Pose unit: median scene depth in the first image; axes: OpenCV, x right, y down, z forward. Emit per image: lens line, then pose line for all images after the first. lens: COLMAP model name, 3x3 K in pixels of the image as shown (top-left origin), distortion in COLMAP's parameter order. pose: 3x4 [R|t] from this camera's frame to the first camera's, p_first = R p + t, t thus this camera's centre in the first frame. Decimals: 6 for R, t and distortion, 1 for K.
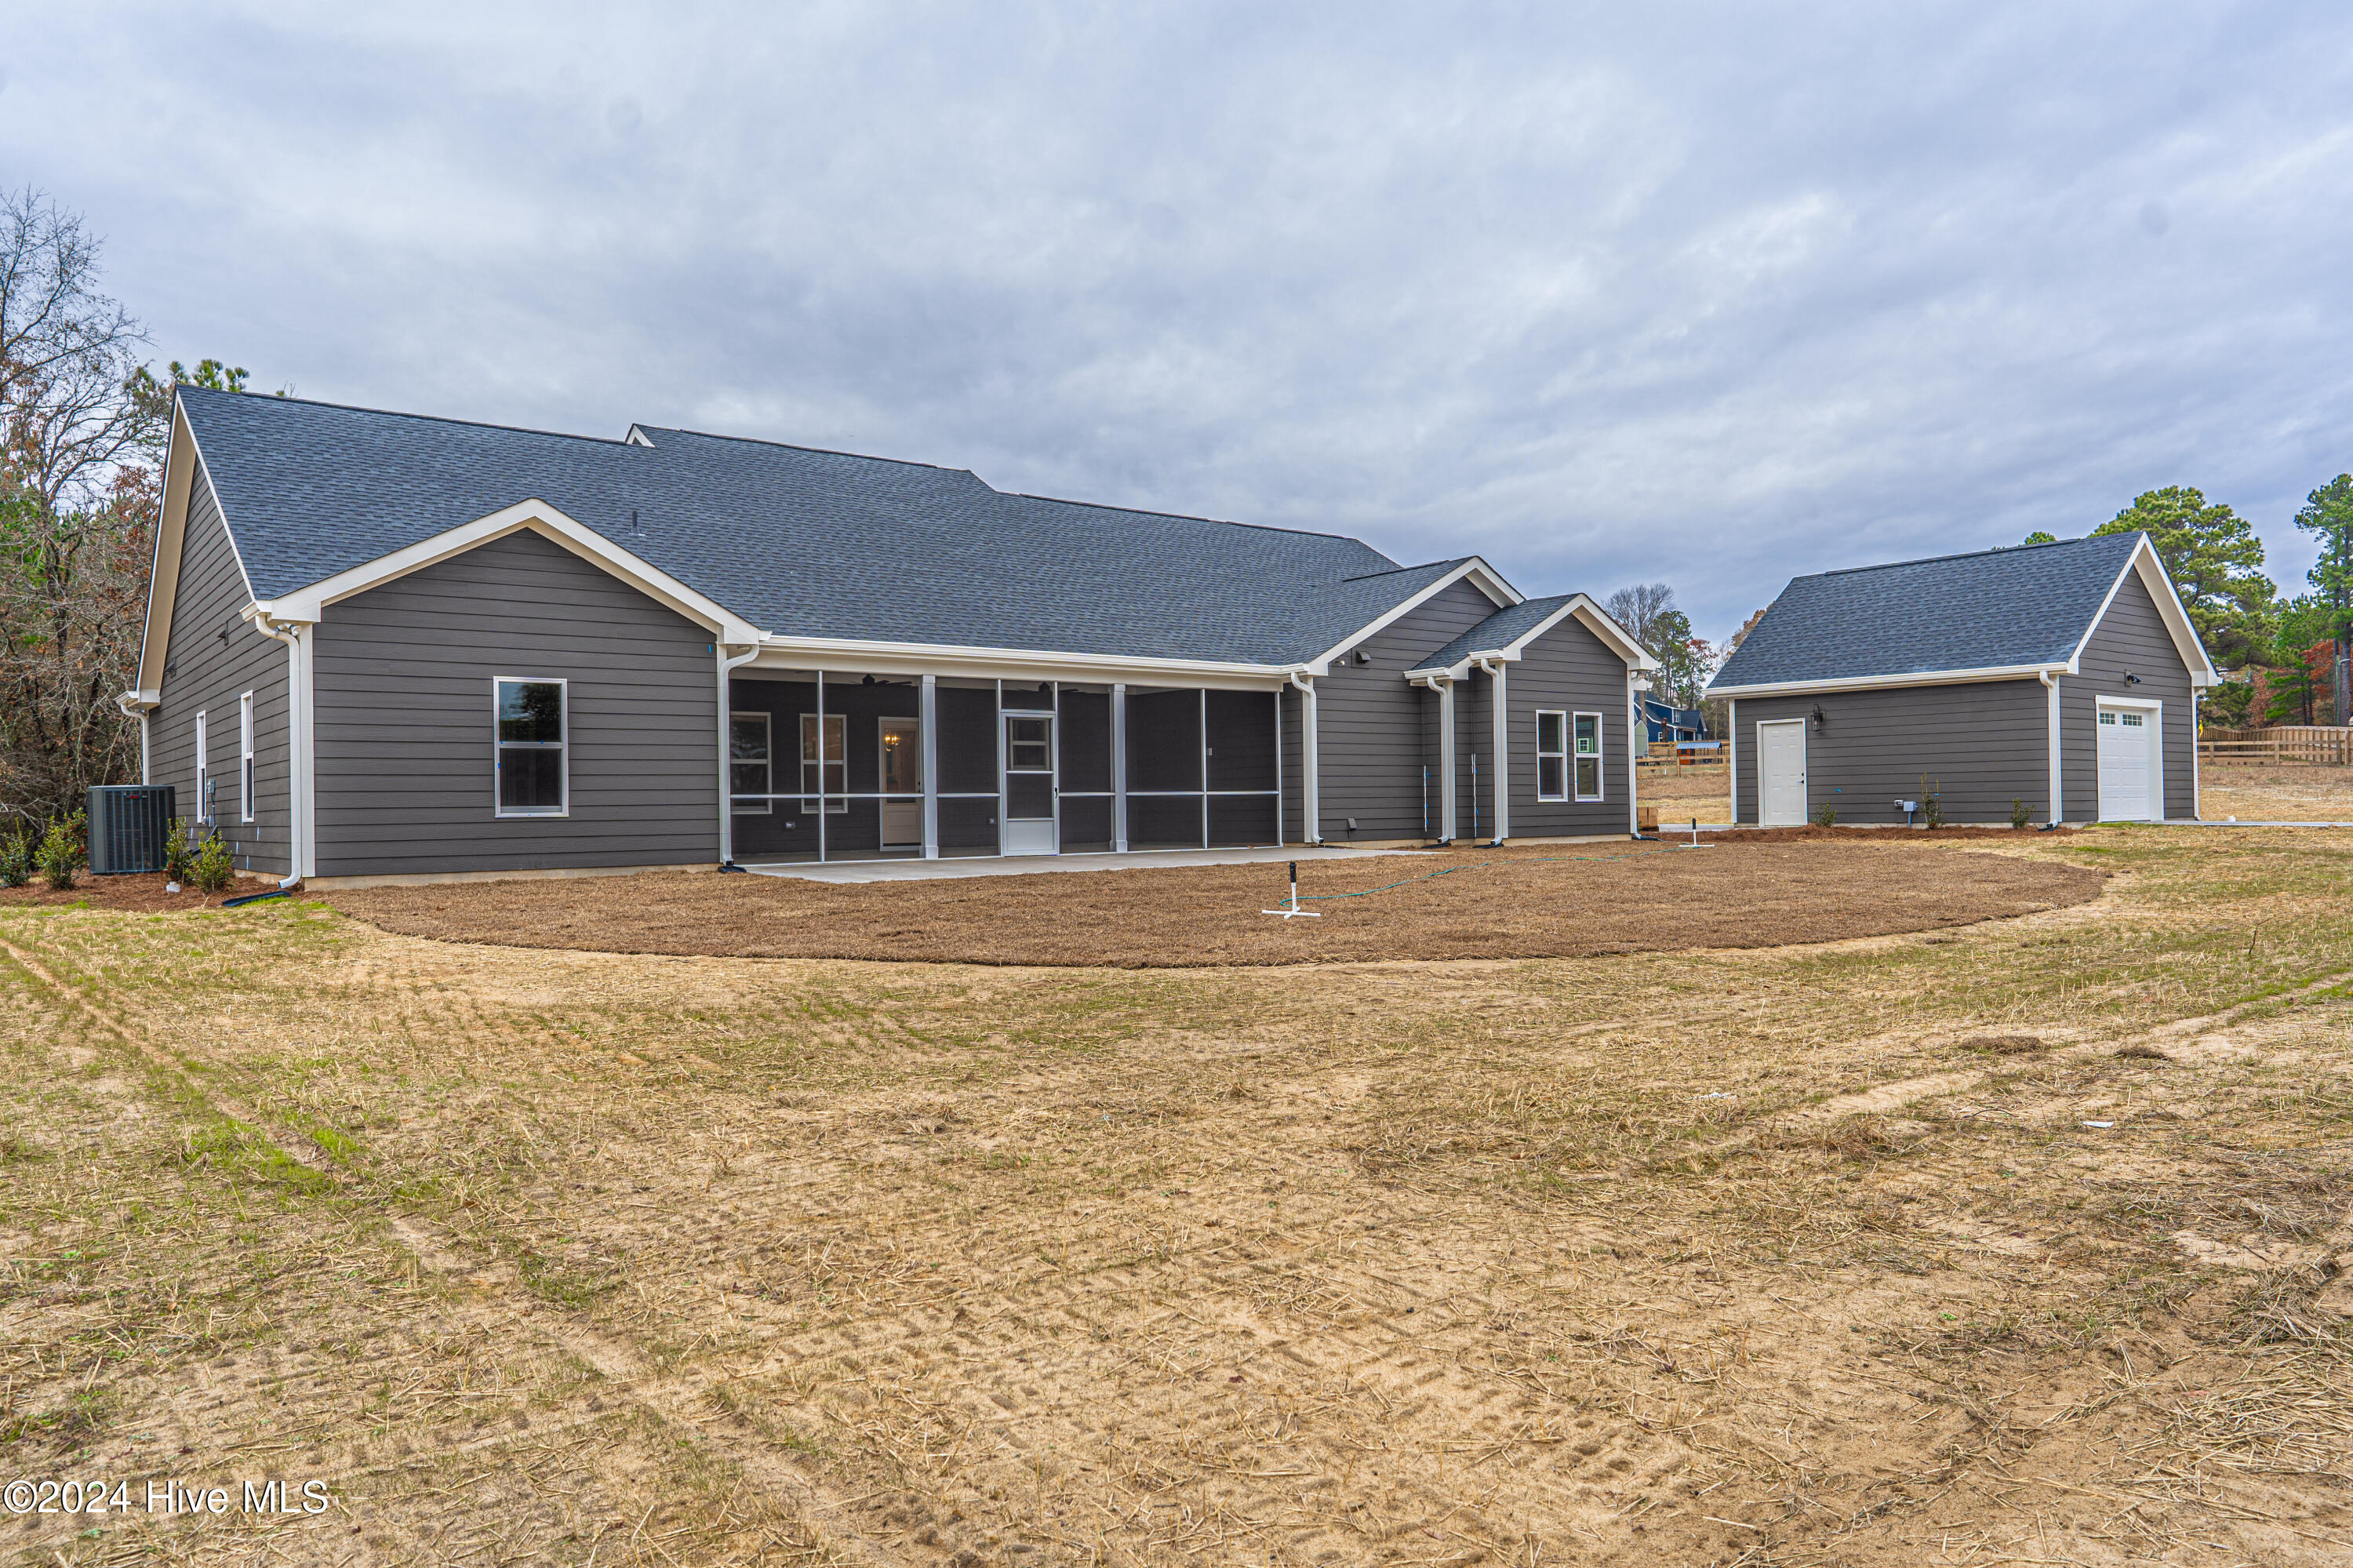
lens RADIAL K [[1564.4, 0, 1171.0], [0, 1564.4, 790.9], [0, 0, 1]] dist [-0.001768, 0.003439]
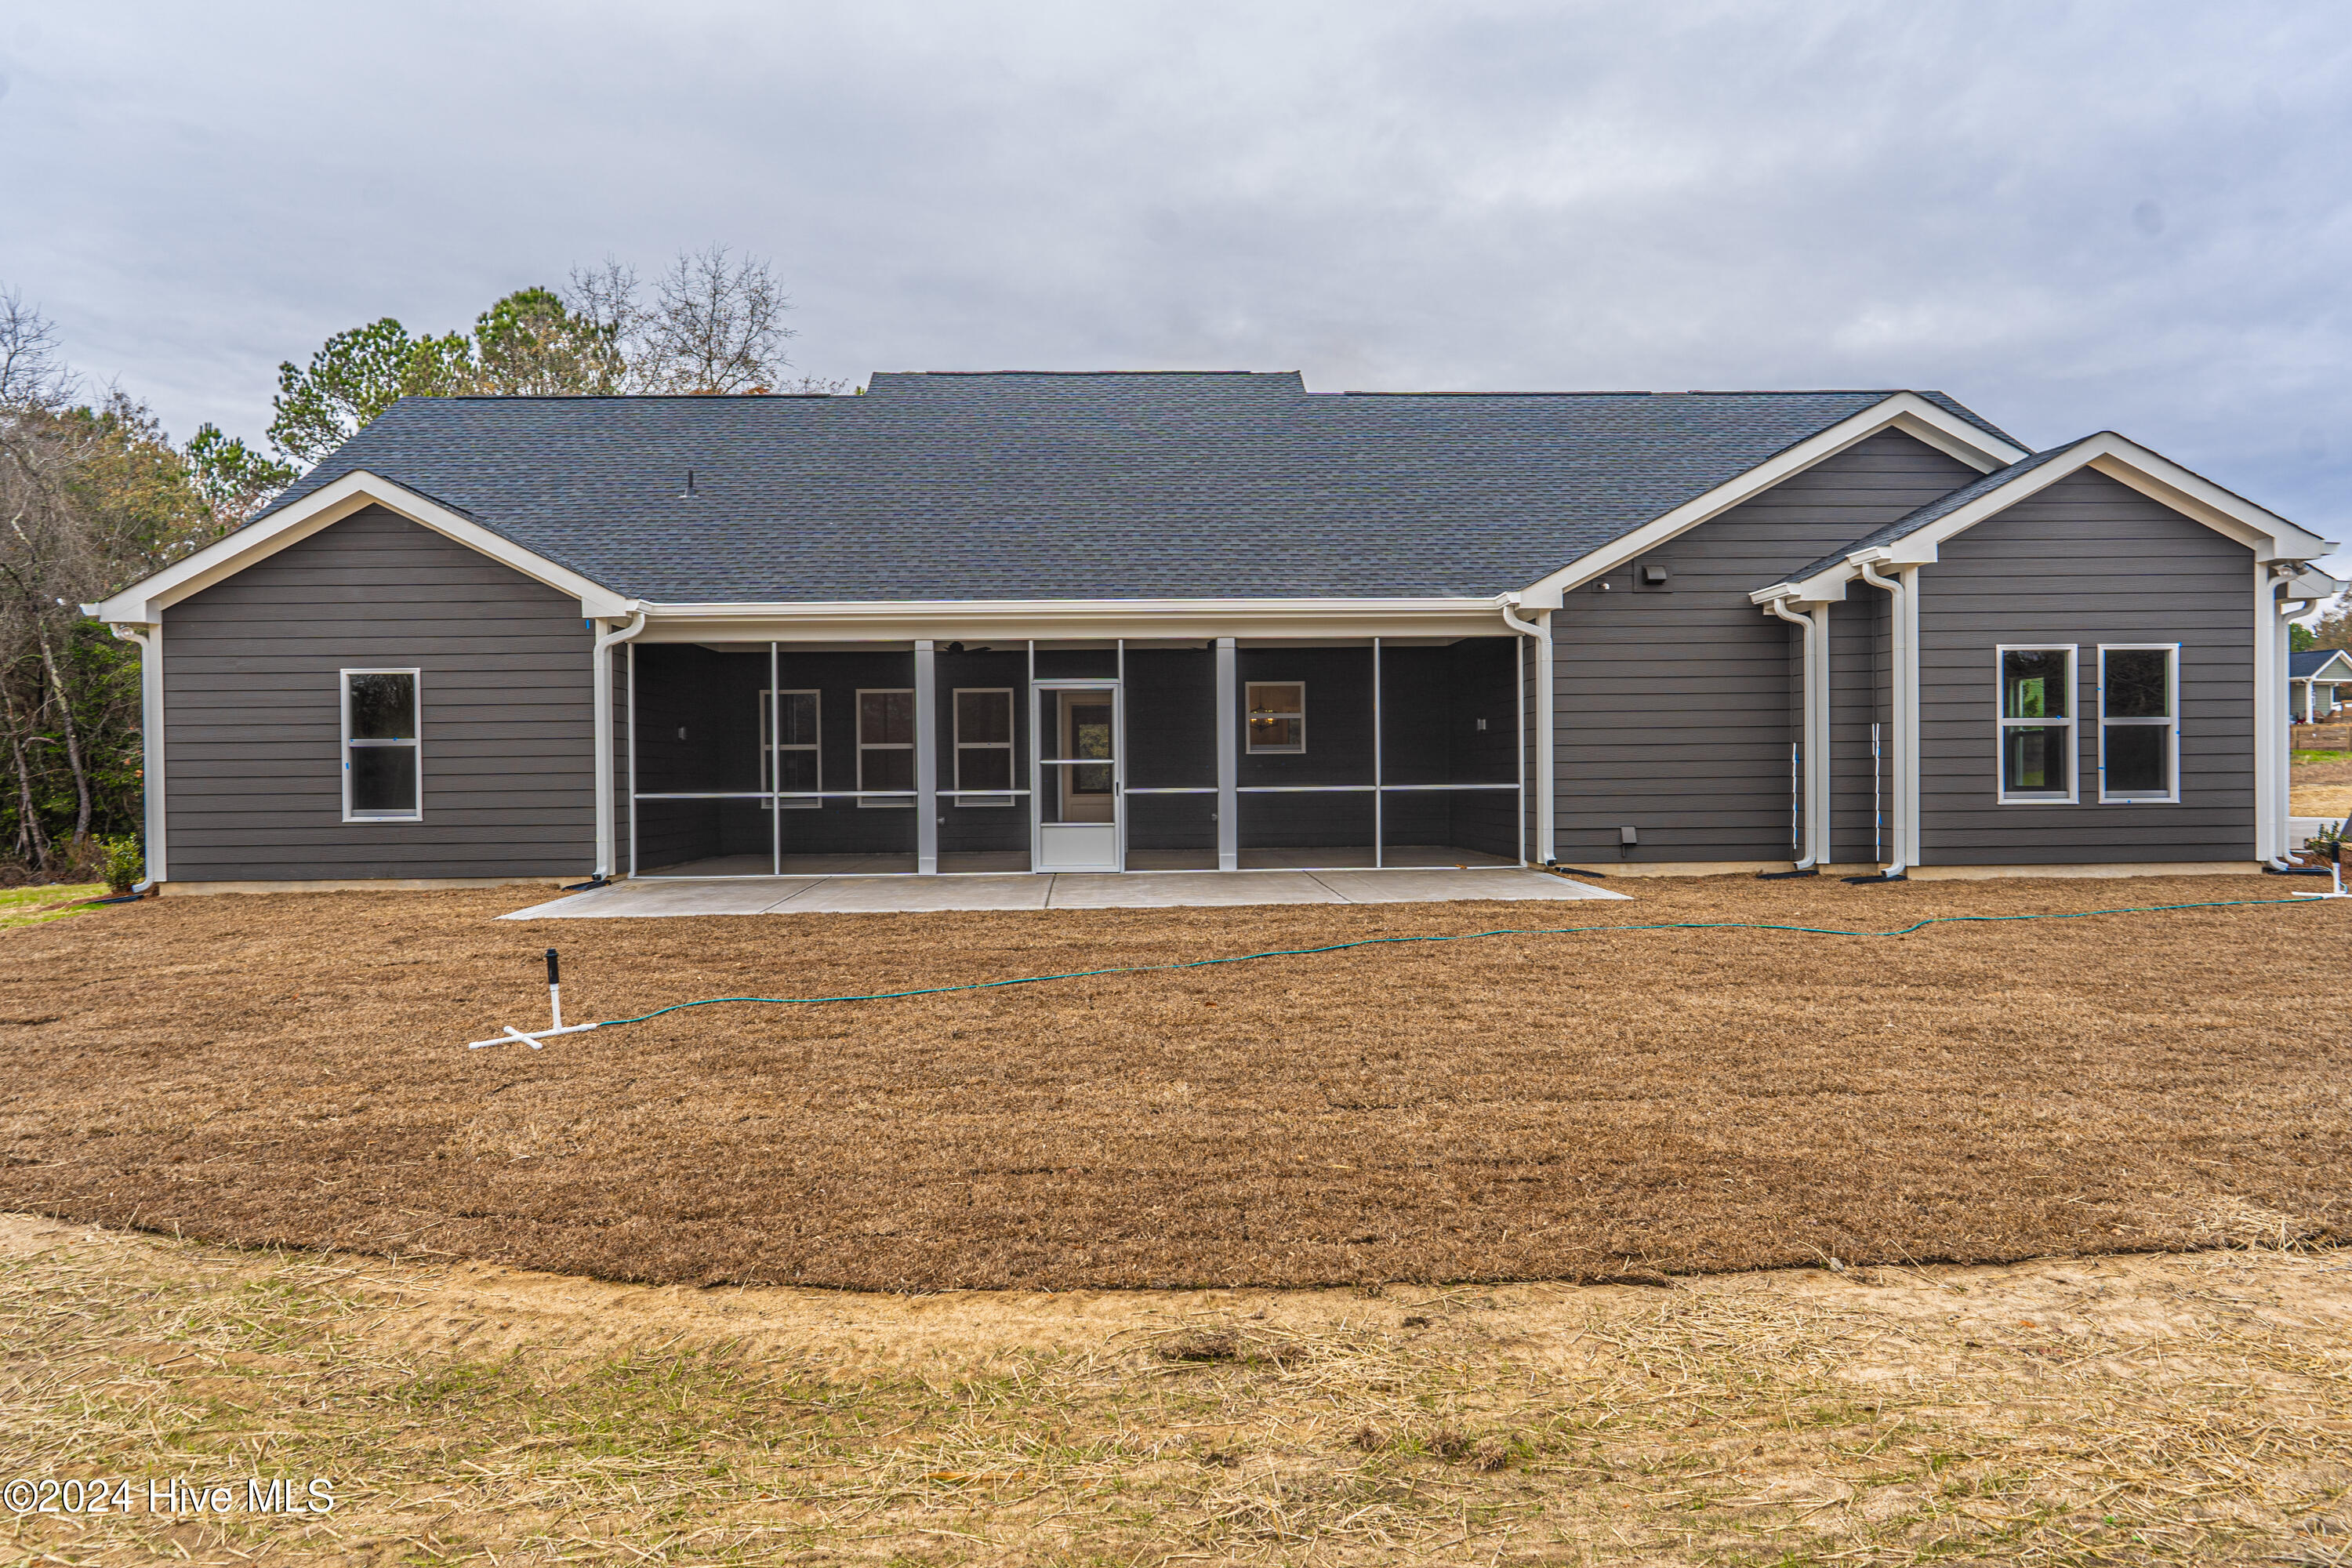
lens RADIAL K [[1563.7, 0, 1170.5], [0, 1563.7, 790.9], [0, 0, 1]] dist [-0.001768, 0.003439]
pose [[0.808070, 0.012831, -0.588947, 0.383373], [0.005450, 0.999557, 0.029255, -0.019461], [0.589061, -0.026850, 0.807642, 0.411736]]
